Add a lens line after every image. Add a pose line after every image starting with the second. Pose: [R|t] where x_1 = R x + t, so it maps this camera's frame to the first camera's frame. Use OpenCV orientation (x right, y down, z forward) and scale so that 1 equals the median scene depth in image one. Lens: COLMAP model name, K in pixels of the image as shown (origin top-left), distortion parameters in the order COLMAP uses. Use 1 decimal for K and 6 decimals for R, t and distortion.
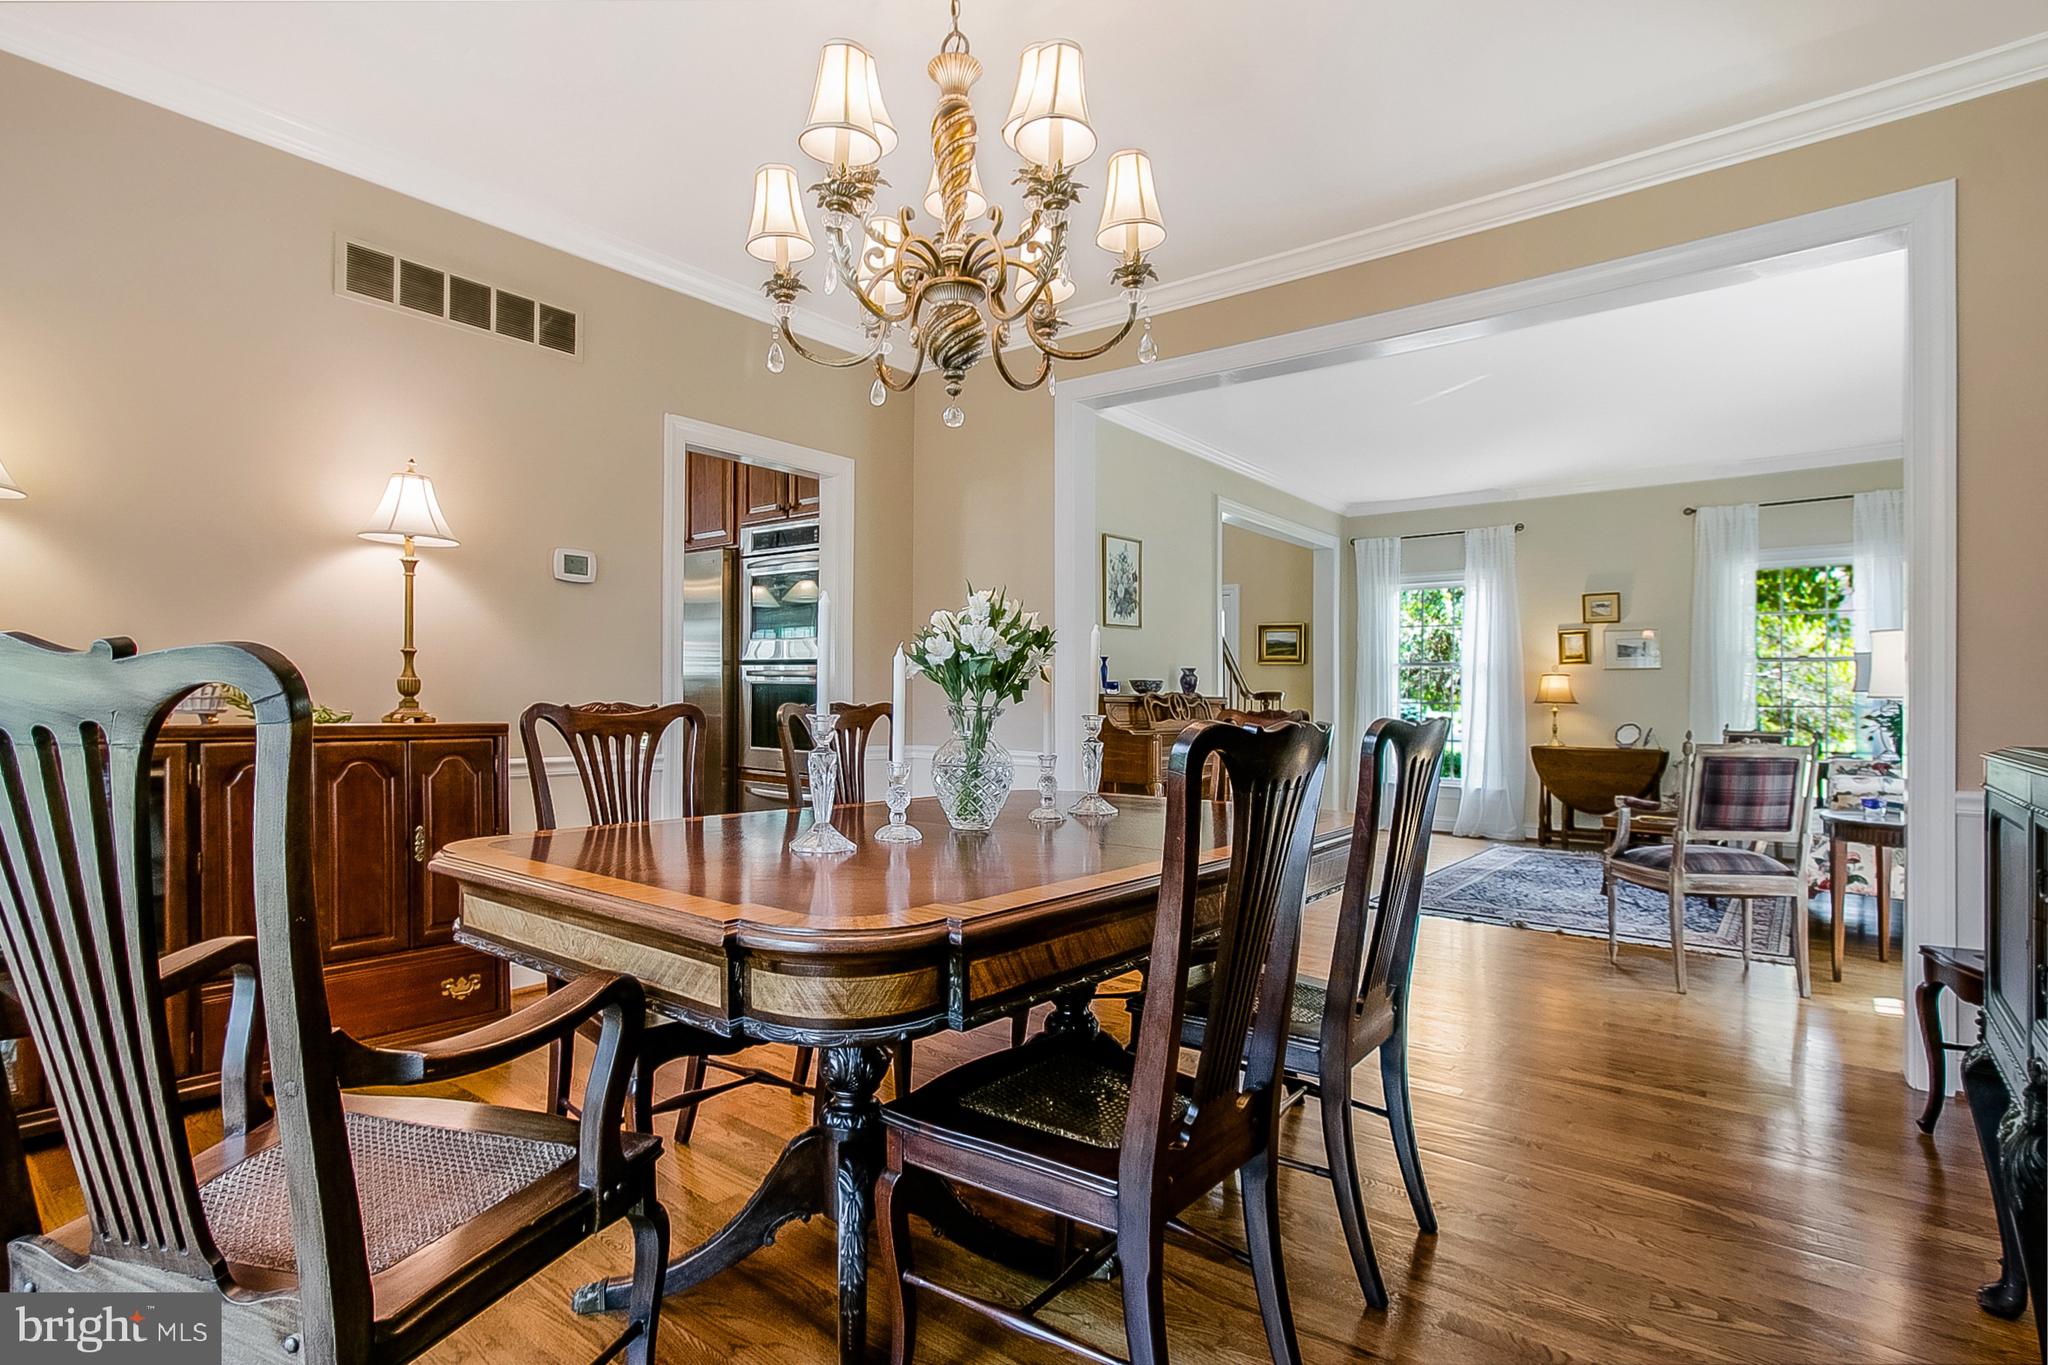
lens RADIAL K [[1065.6, 0, 961.0], [0, 1065.6, 669.2], [0, 0, 1]] dist [-0.016960, -0.000950]
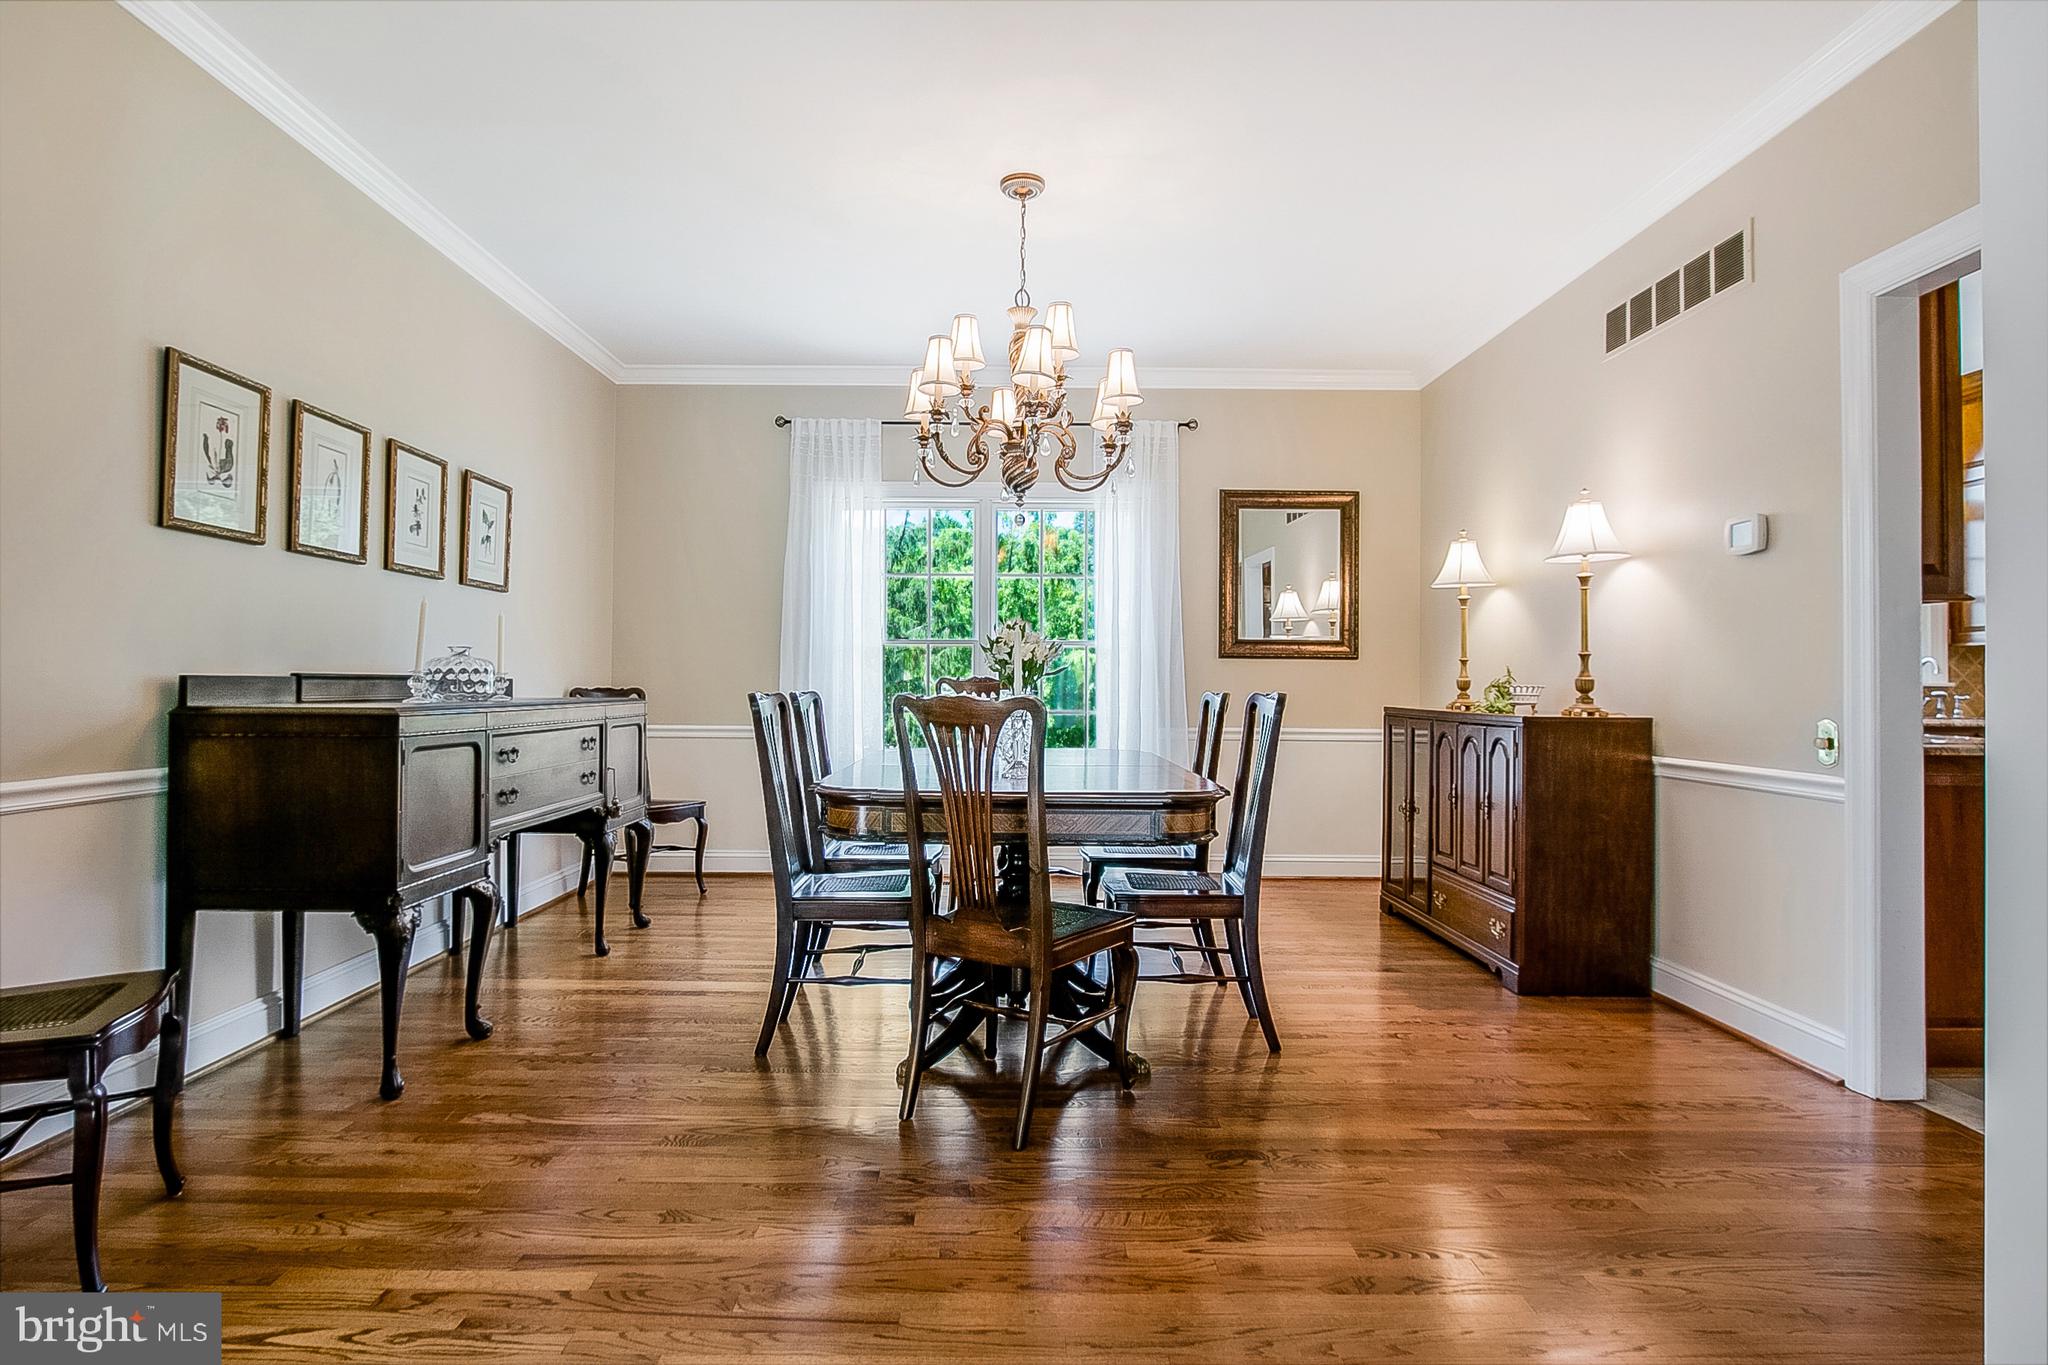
lens RADIAL K [[1065.6, 0, 1008.0], [0, 1065.6, 667.2], [0, 0, 1]] dist [-0.016960, -0.000950]
pose [[-0.763544, -0.024359, -0.645297, 0.315013], [0.007675, 0.998875, -0.046788, 0.020774], [0.645711, -0.040678, -0.762498, 0.656763]]
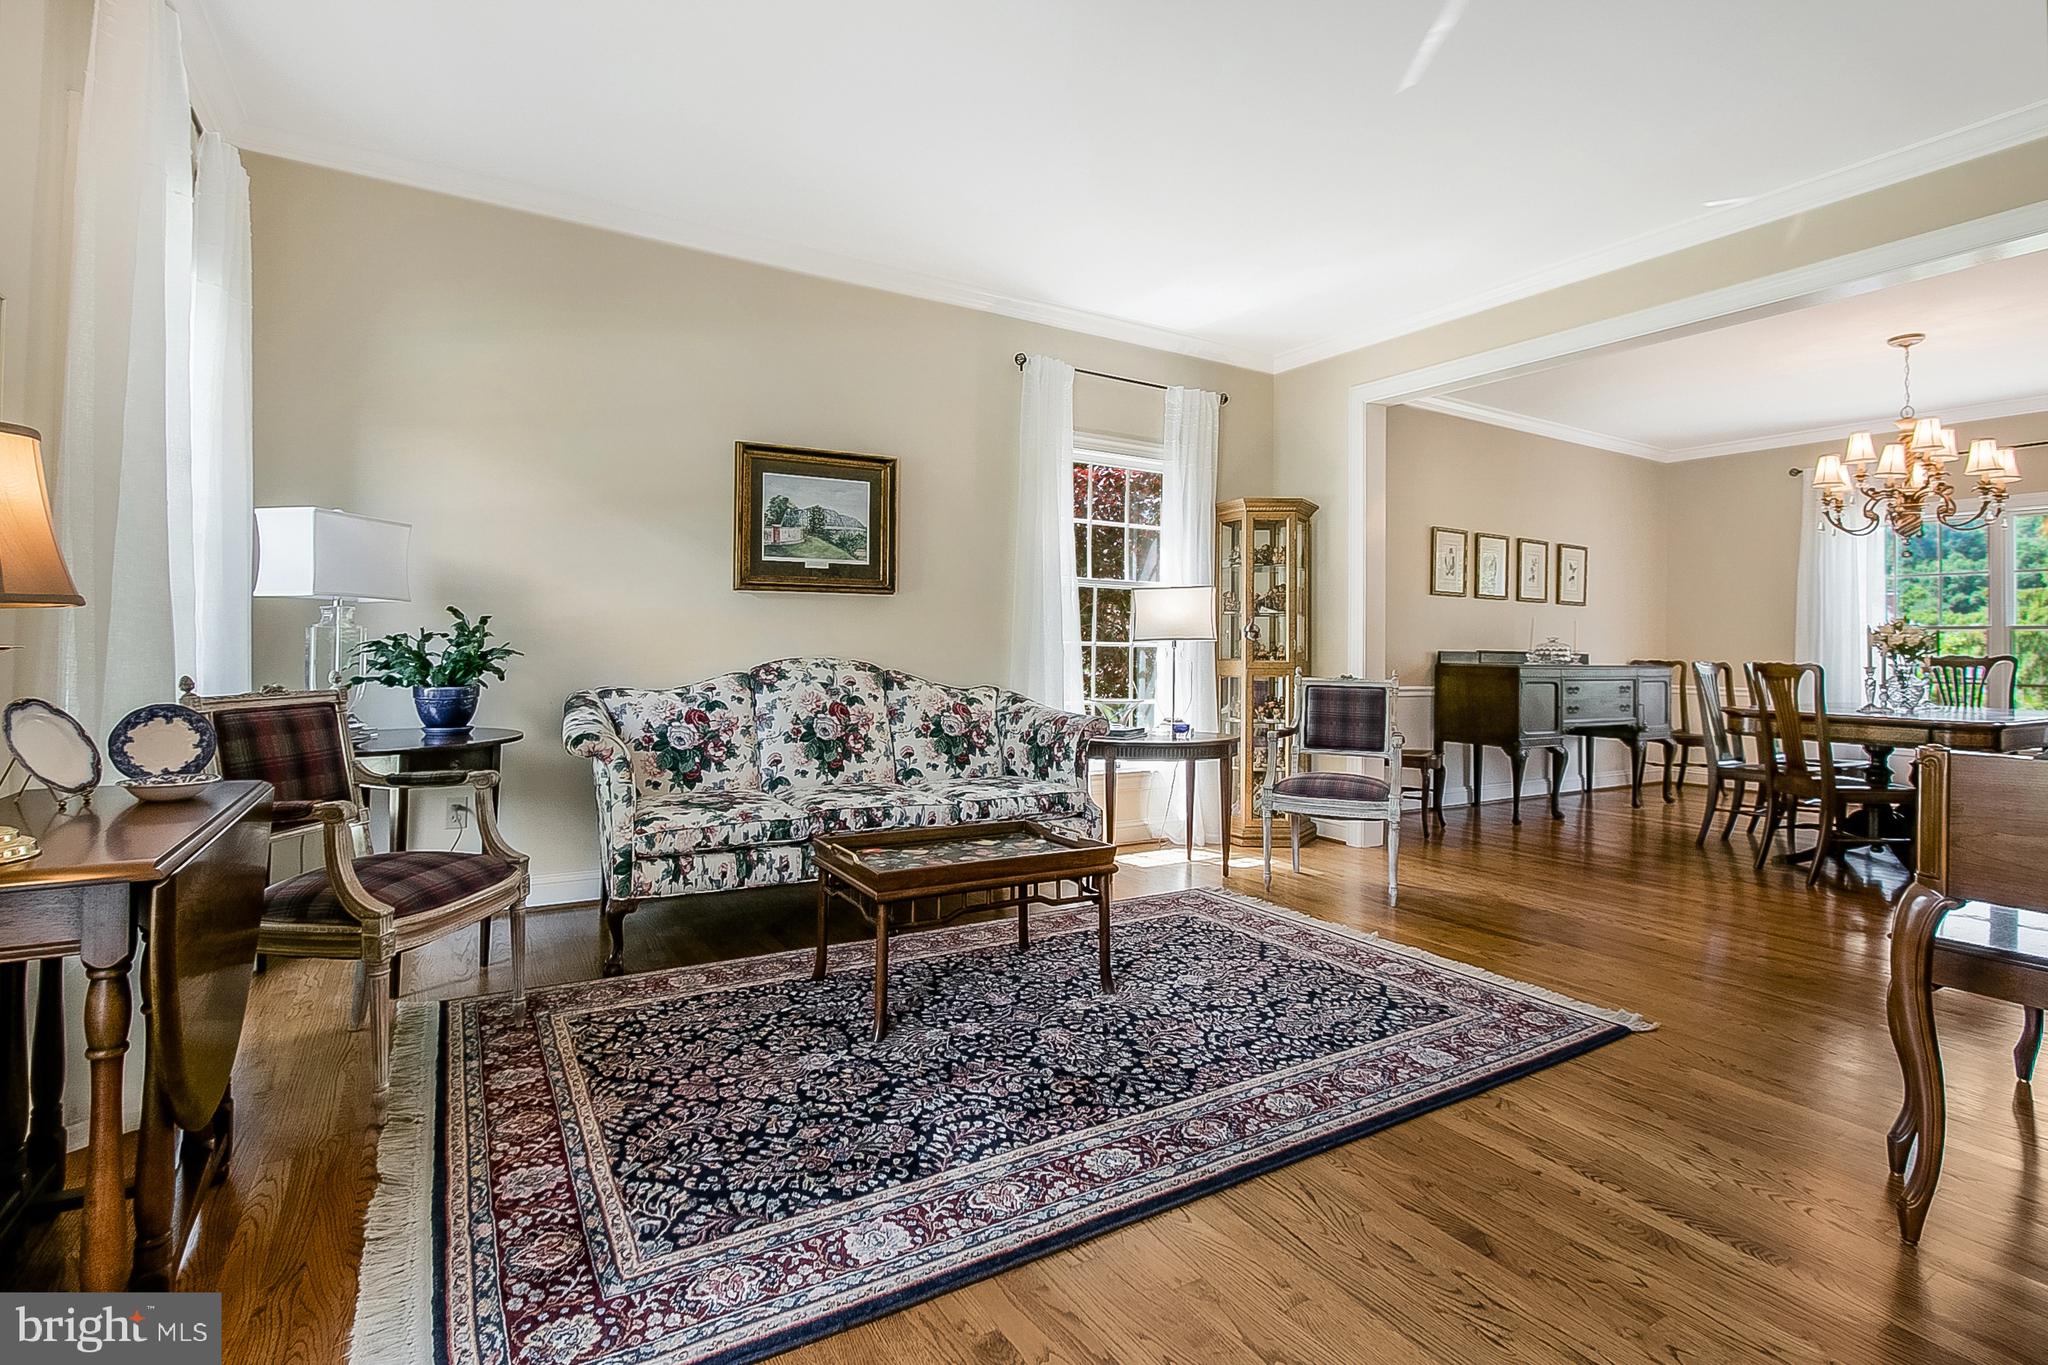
lens RADIAL K [[962.2, 0, 1011.5], [0, 962.2, 616.6], [0, 0, 1]] dist [-0.023058, 0.000383]
pose [[-0.943892, -0.020706, 0.329605, 0.376718], [-0.041996, 0.997456, -0.057601, 0.039864], [-0.327573, -0.068211, -0.942360, 1.130185]]
